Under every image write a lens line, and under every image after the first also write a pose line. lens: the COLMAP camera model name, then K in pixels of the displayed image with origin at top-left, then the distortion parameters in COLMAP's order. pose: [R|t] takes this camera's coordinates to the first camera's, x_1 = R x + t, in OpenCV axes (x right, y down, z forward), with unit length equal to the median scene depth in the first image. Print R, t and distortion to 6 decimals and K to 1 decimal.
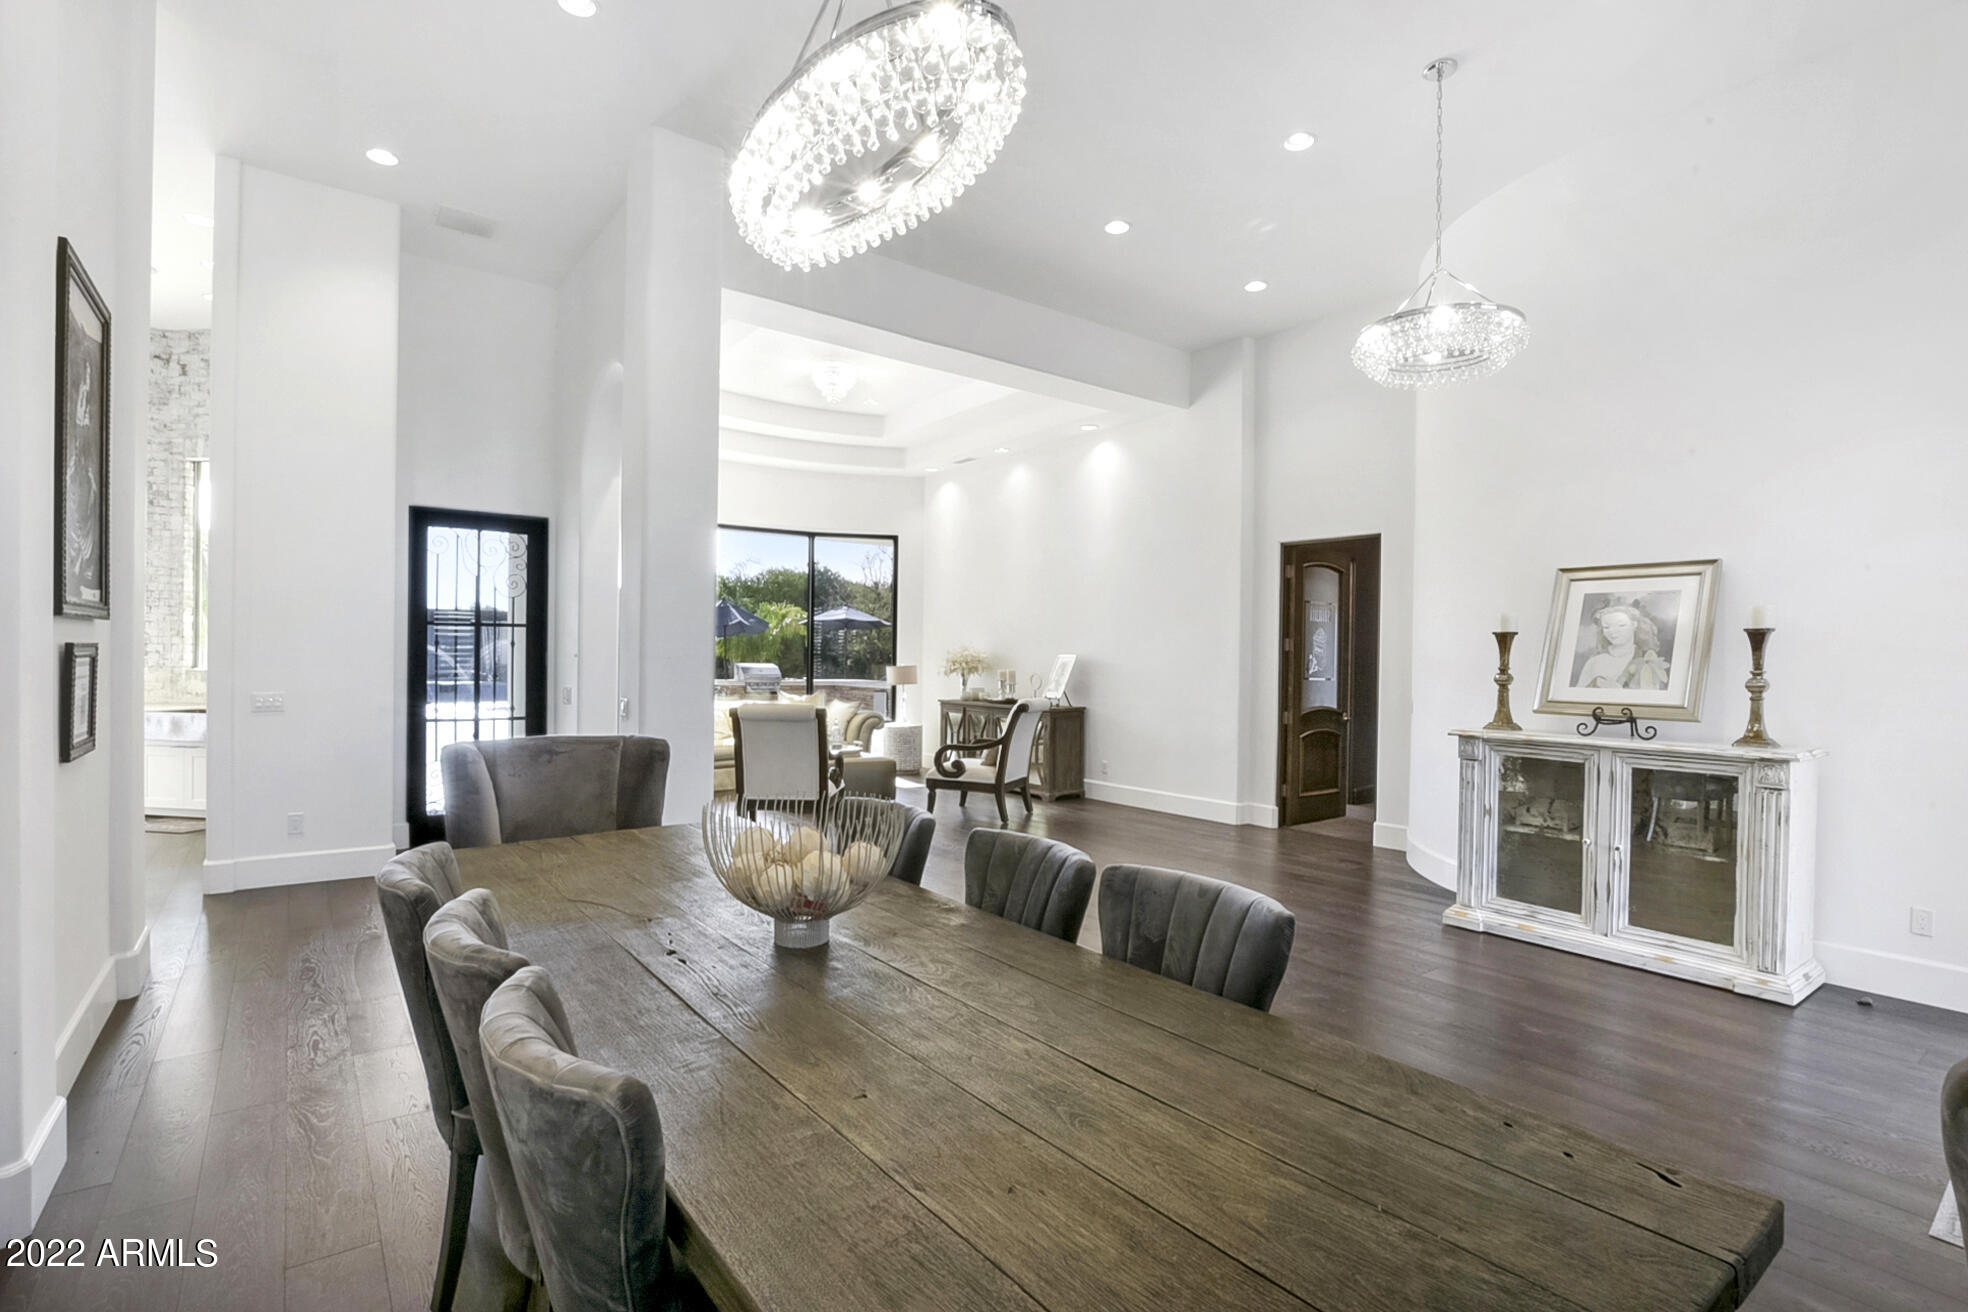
lens RADIAL K [[934.3, 0, 985.9], [0, 934.3, 658.5], [0, 0, 1]] dist [-0.001812, -0.000194]
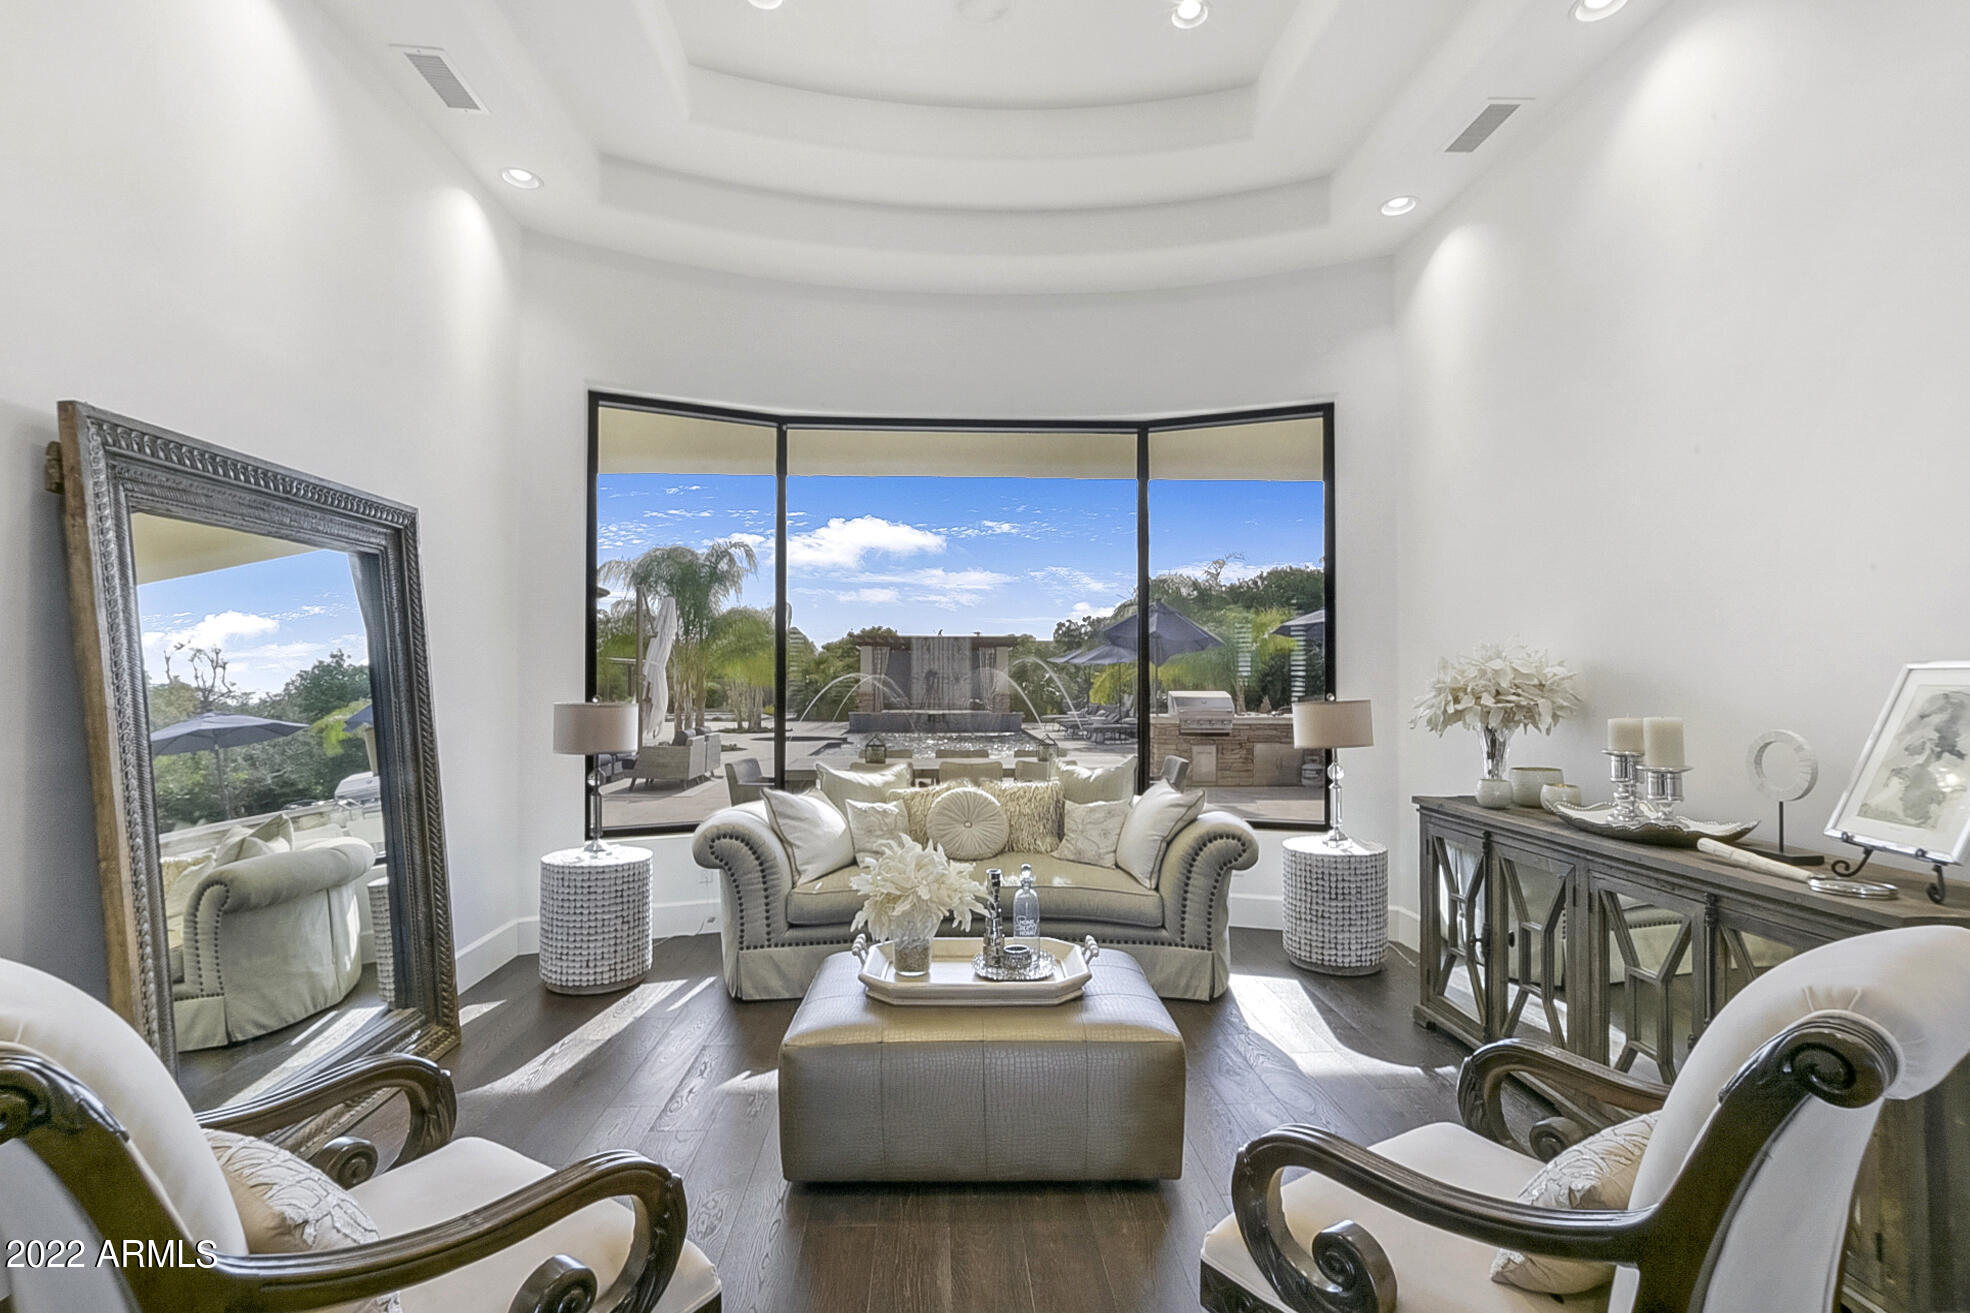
lens RADIAL K [[935.3, 0, 981.8], [0, 935.3, 655.4], [0, 0, 1]] dist [-0.001812, -0.000194]
pose [[0.827797, -0.028115, -0.560323, 0.014679], [0.011299, 0.999376, -0.033453, -0.000375], [0.560914, 0.021361, 0.827598, 0.611231]]
